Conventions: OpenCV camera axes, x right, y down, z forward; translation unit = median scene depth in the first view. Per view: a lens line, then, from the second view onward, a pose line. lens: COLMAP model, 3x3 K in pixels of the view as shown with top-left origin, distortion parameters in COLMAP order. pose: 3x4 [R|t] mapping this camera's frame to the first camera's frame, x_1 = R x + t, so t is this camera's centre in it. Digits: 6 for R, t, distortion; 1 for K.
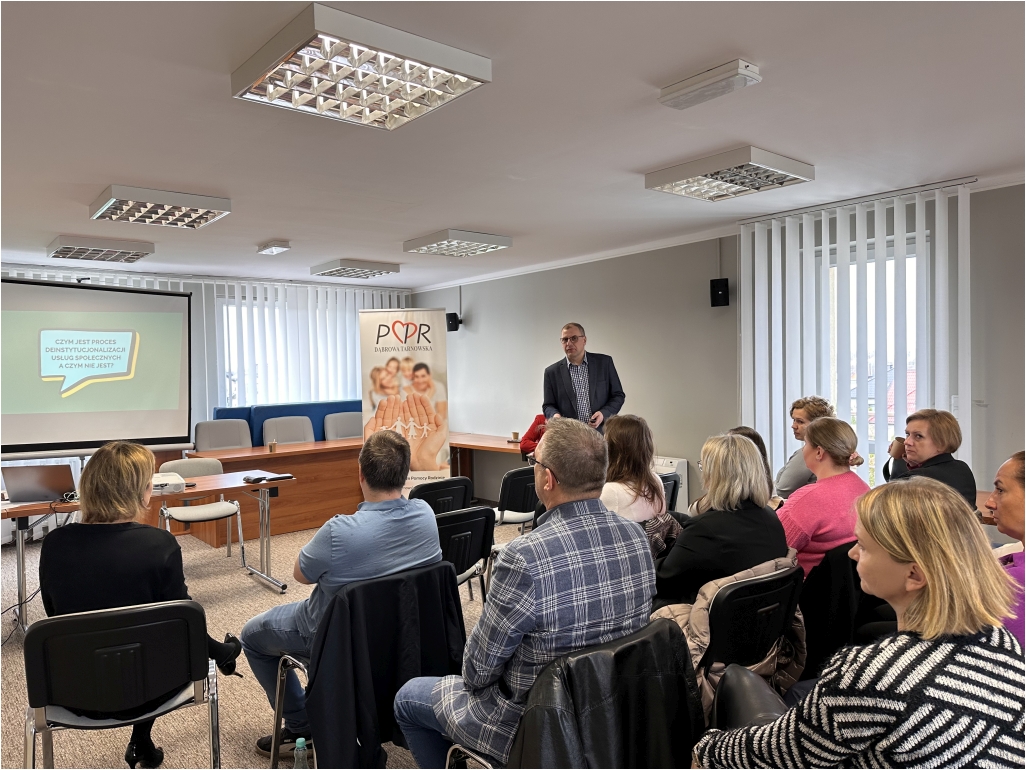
lens RADIAL K [[737.0, 0, 501.1], [0, 737.0, 383.1], [0, 0, 1]] dist [0.023956, -0.018982]
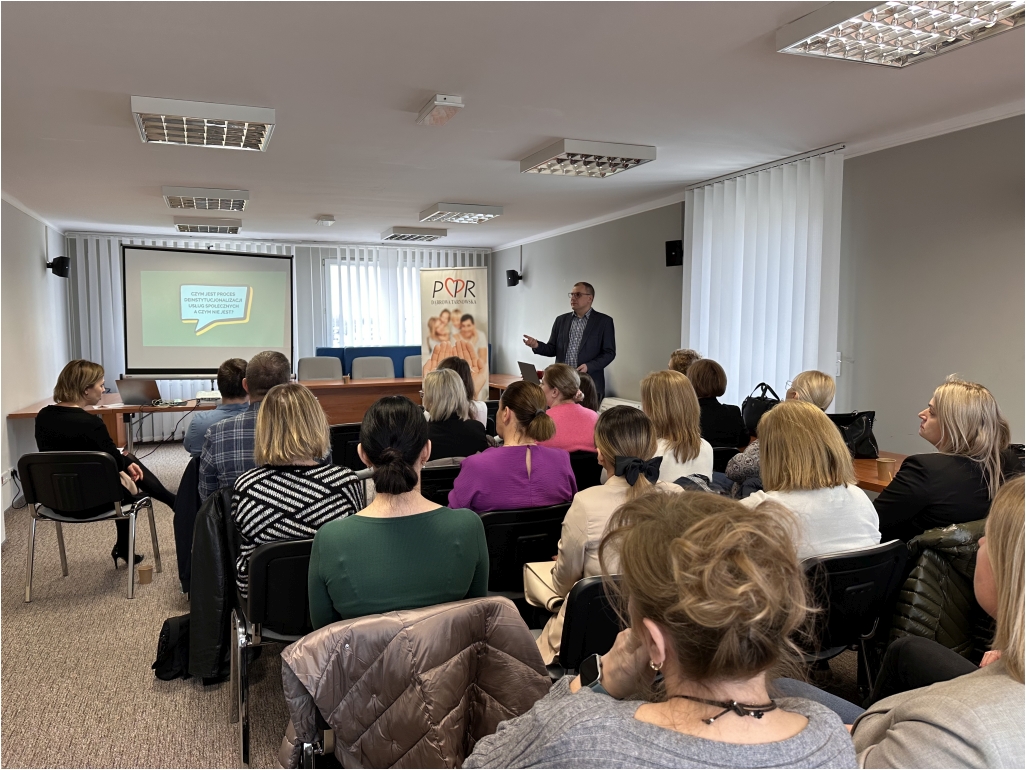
lens RADIAL K [[737.0, 0, 506.4], [0, 737.0, 386.6], [0, 0, 1]] dist [0.023956, -0.018982]
pose [[0.952859, 0.045584, -0.299970, 0.307012], [-0.024480, 0.996977, 0.073742, -0.000677], [0.302424, -0.062922, 0.951094, -0.100274]]
